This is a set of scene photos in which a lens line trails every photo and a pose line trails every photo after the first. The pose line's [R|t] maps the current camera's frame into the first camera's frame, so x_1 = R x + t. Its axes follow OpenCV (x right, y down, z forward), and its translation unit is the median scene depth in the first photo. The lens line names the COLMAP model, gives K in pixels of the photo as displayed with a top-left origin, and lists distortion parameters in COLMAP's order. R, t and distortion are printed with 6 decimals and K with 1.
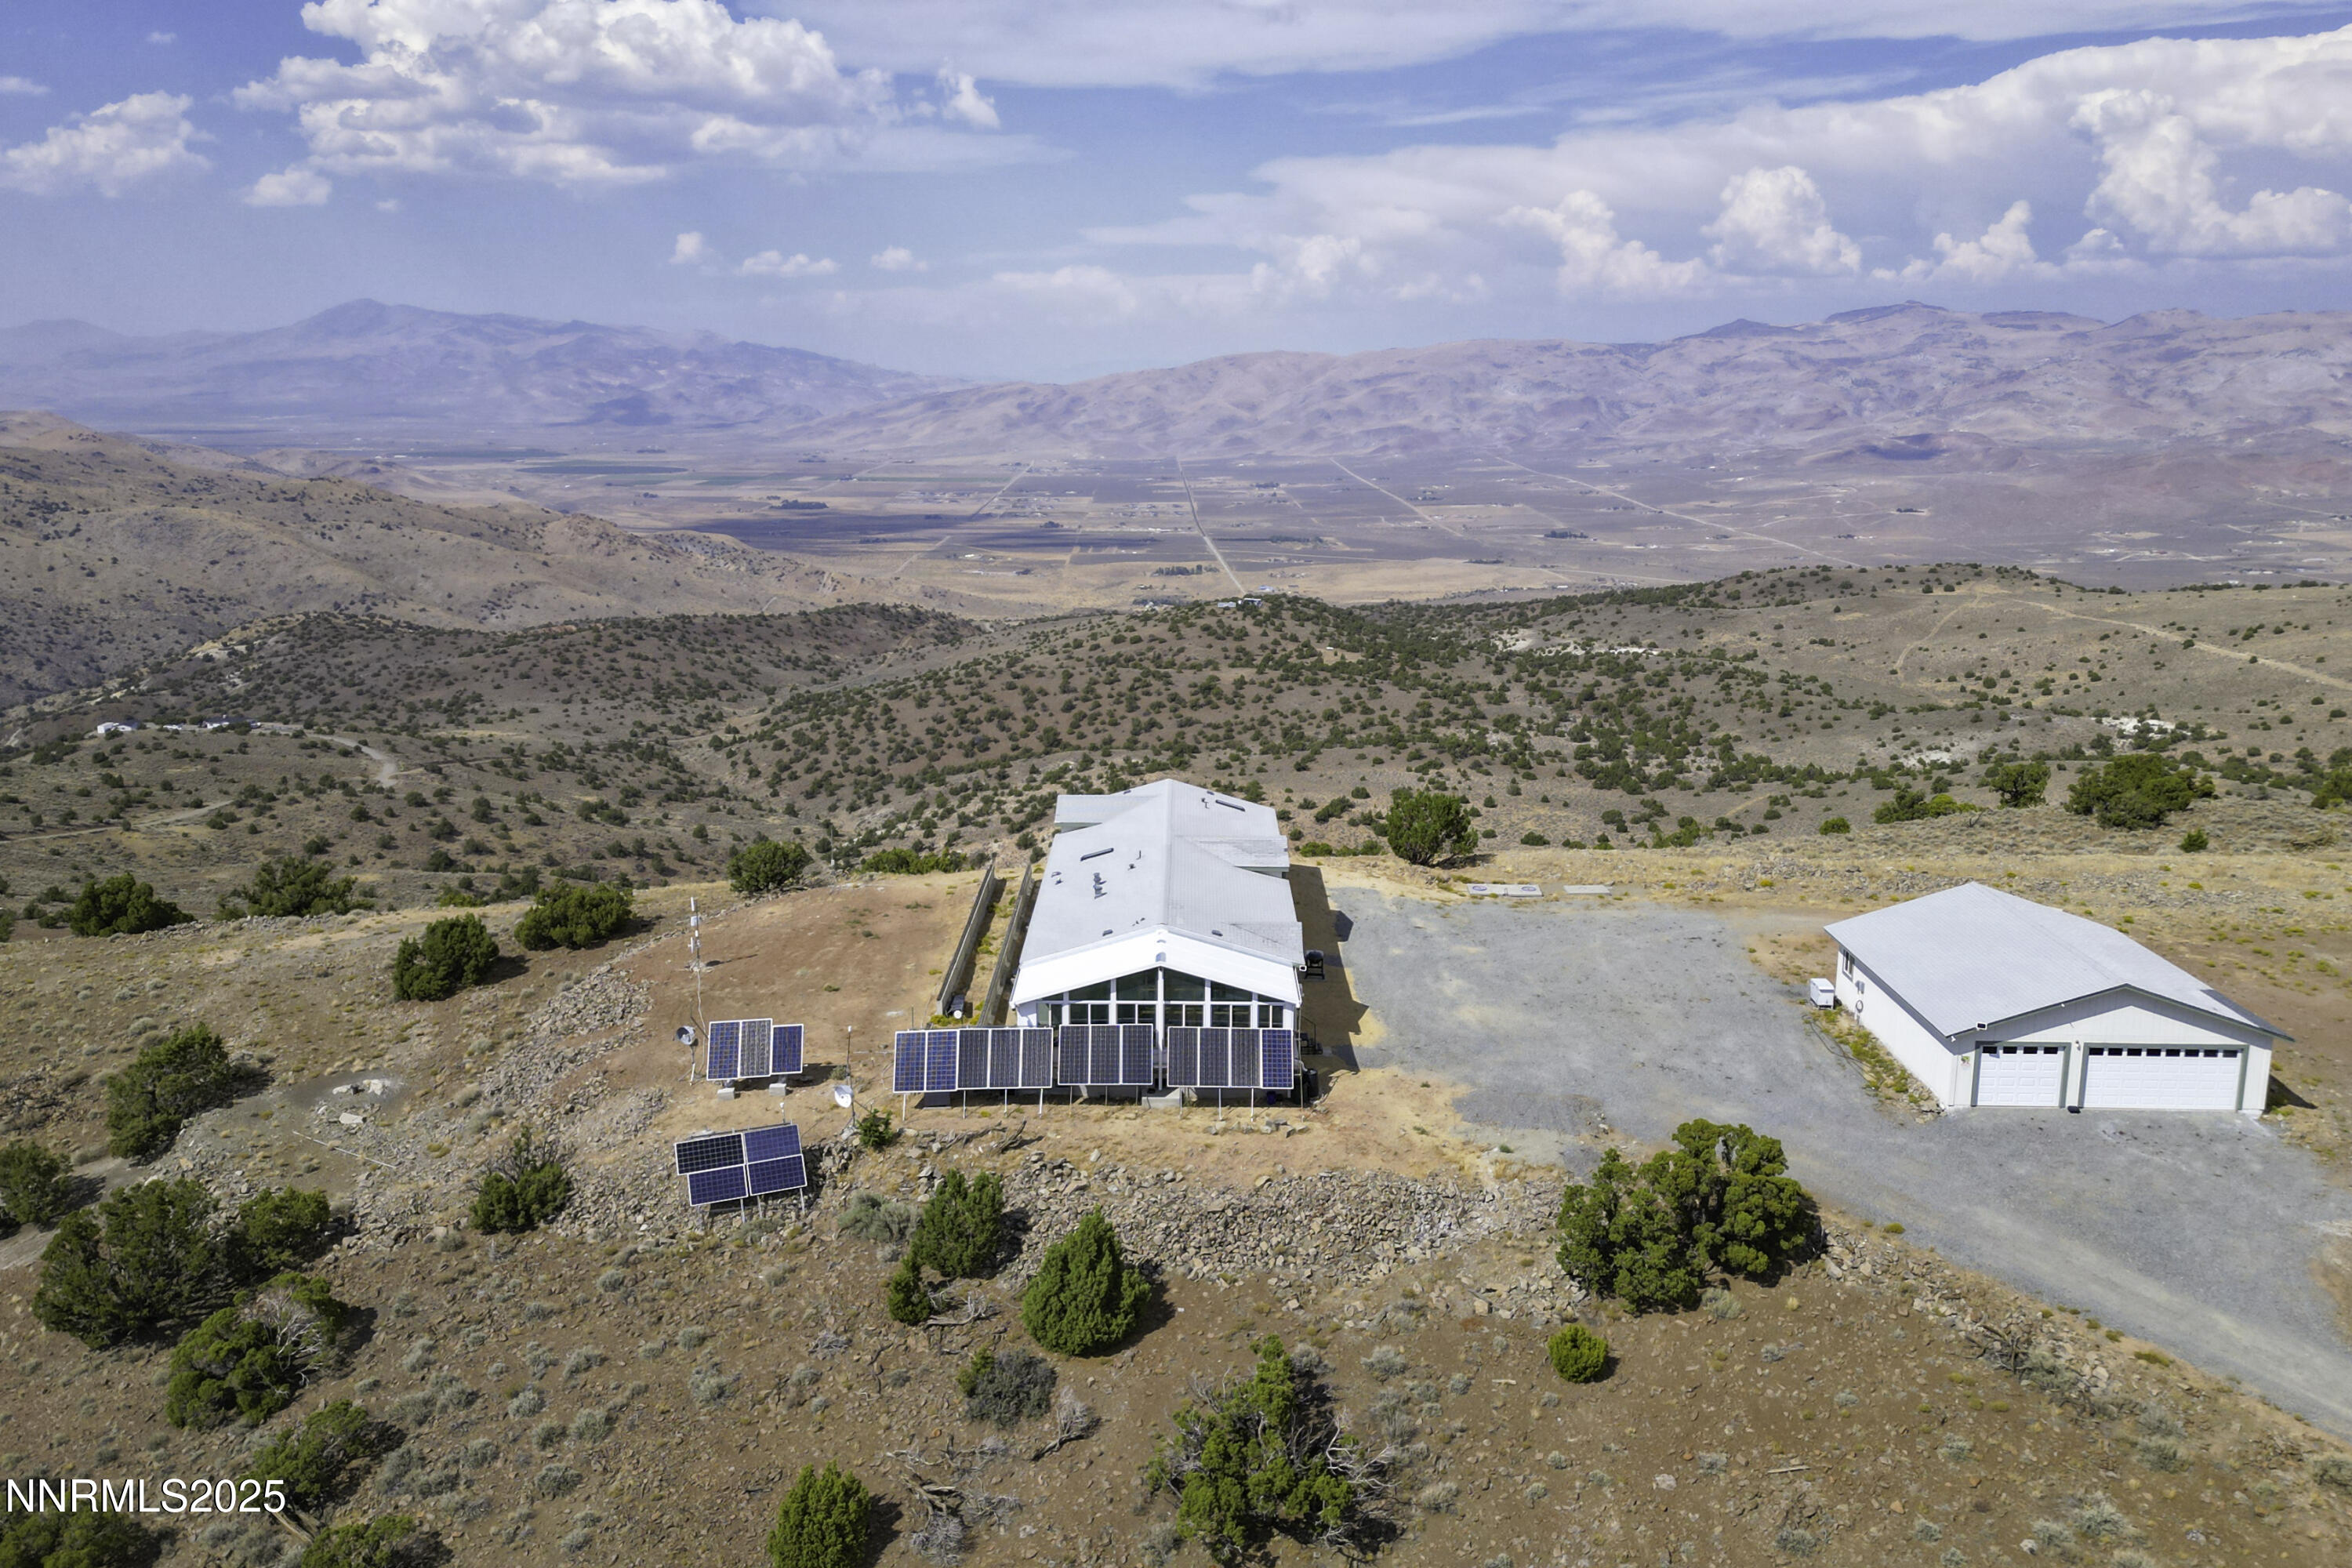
lens RADIAL K [[1942.5, 0, 1172.2], [0, 1942.5, 783.9], [0, 0, 1]] dist [0.098269, -0.092984]
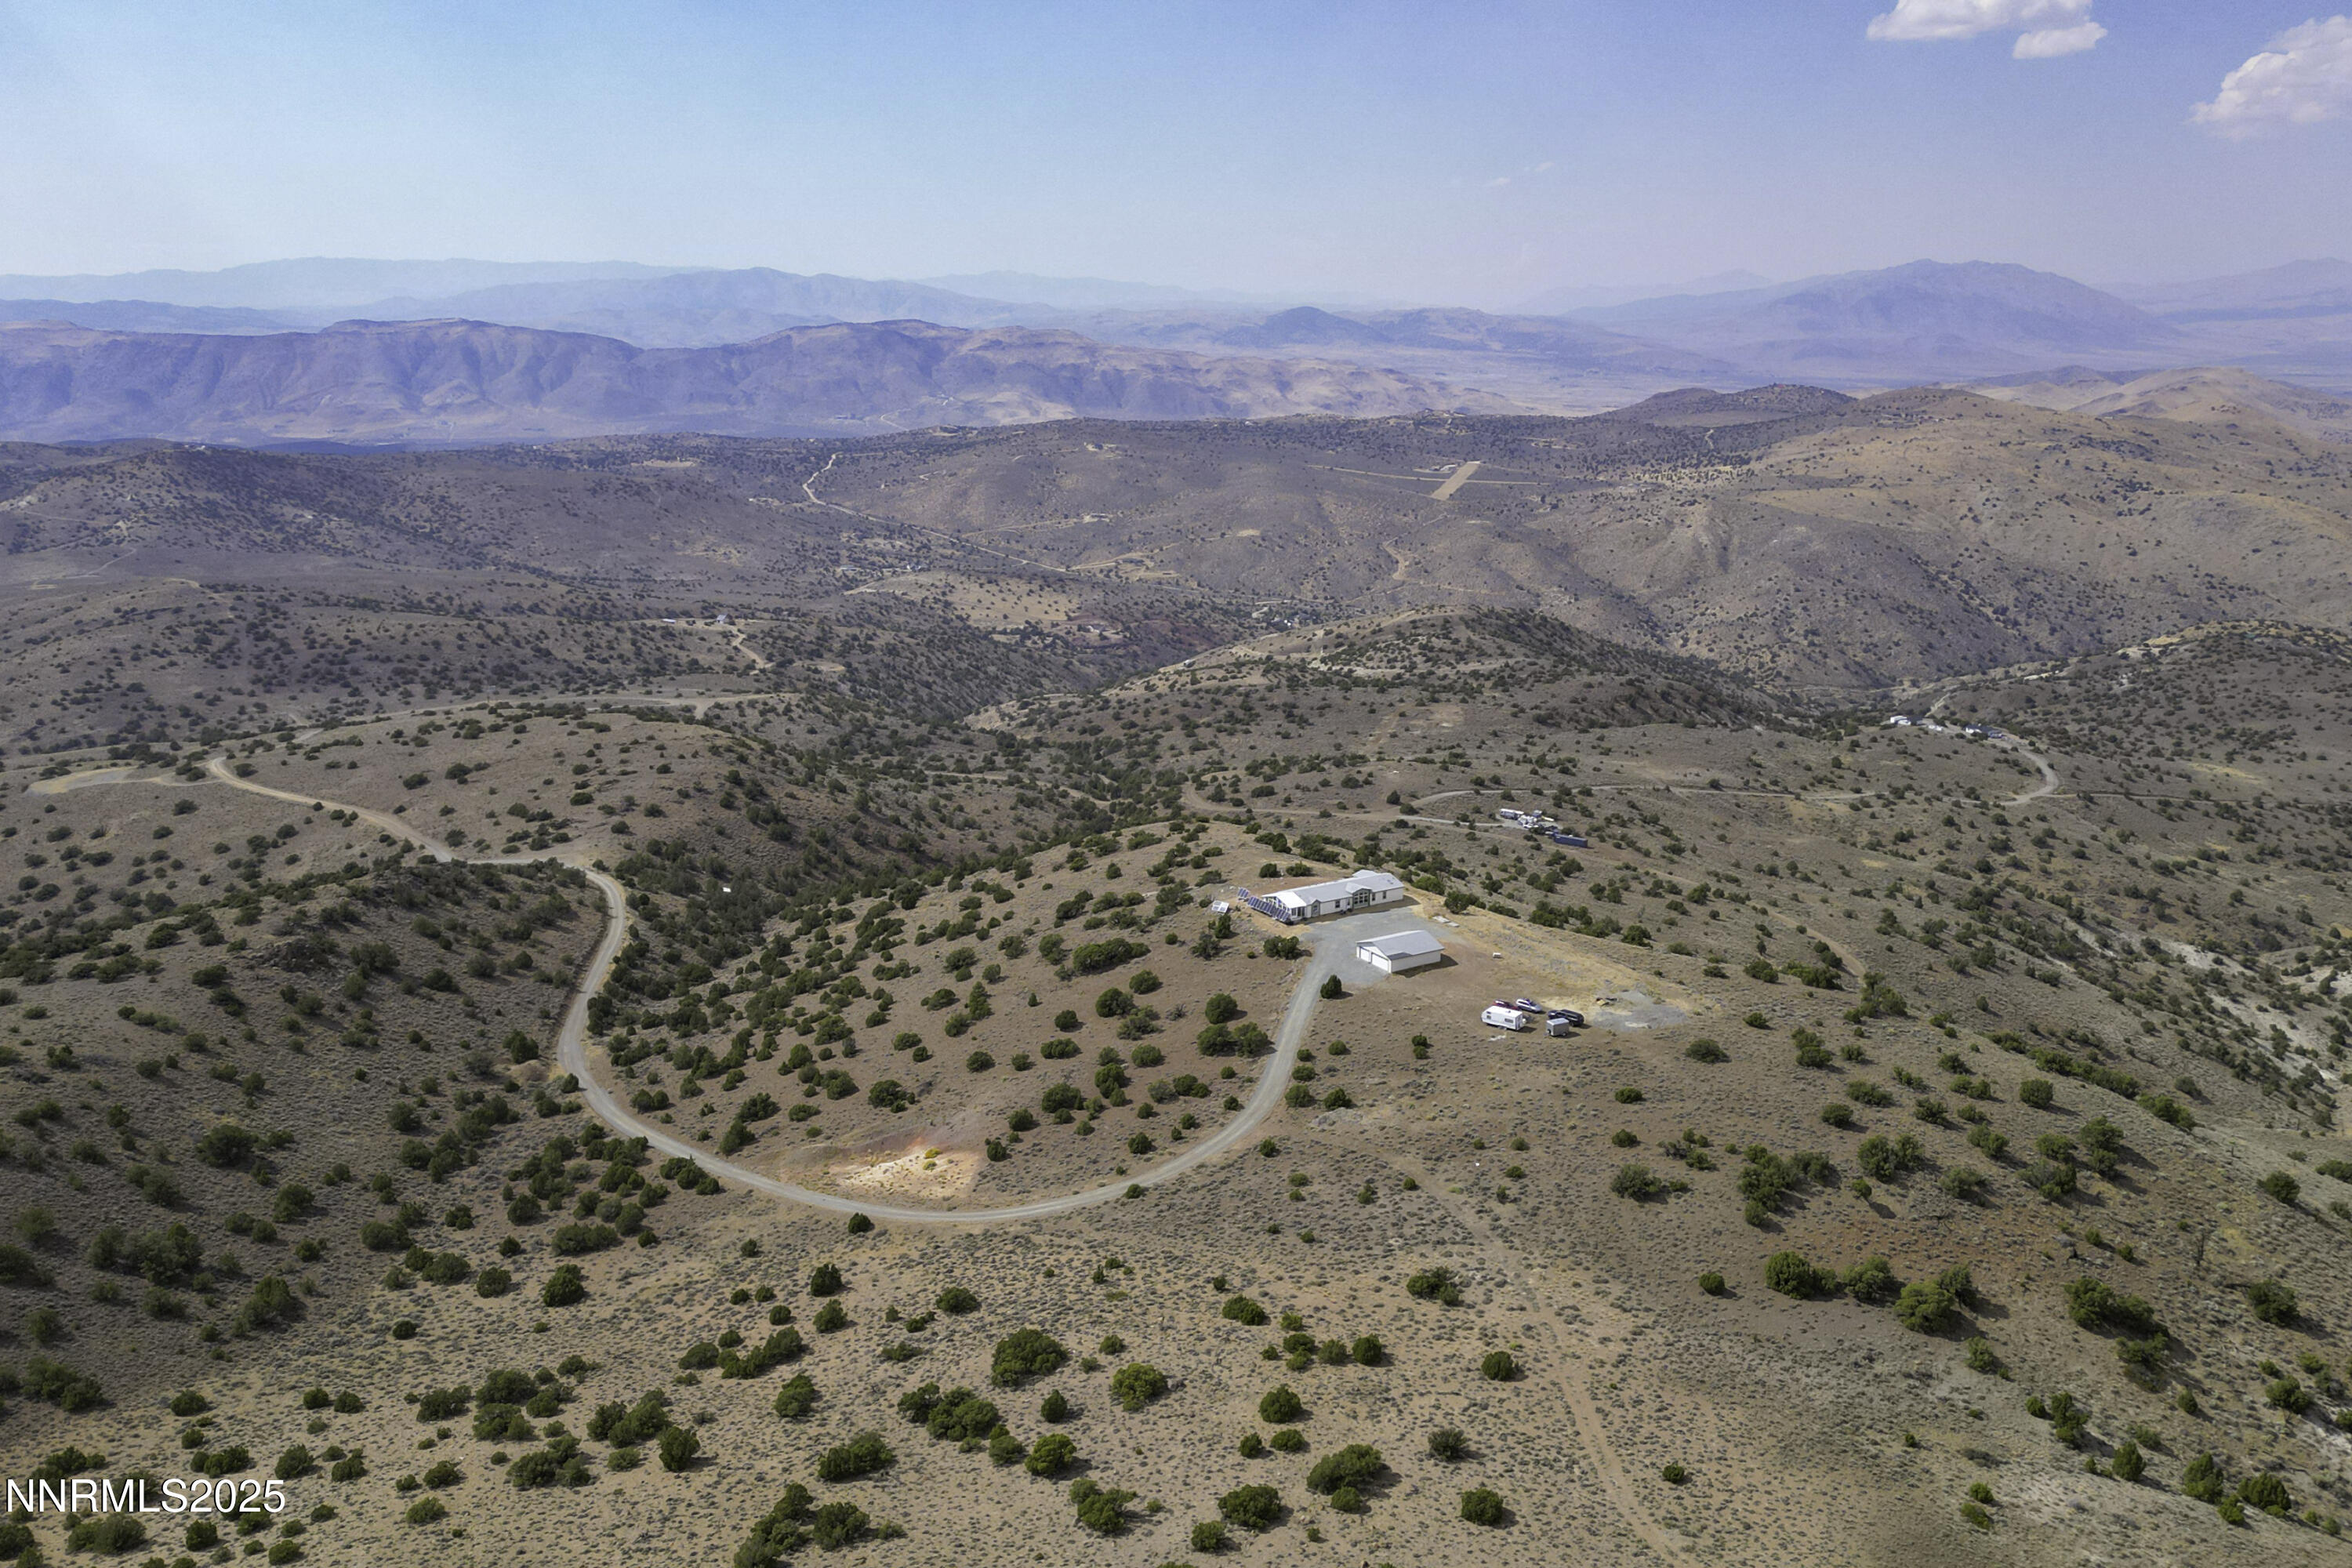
lens RADIAL K [[1942.5, 0, 1179.8], [0, 1942.5, 794.1], [0, 0, 1]] dist [0.098269, -0.092984]
pose [[0.532911, 0.209357, -0.819864, 0.186741], [-0.179499, 0.974828, 0.132253, -0.037887], [0.826914, 0.076686, 0.557075, -0.103313]]
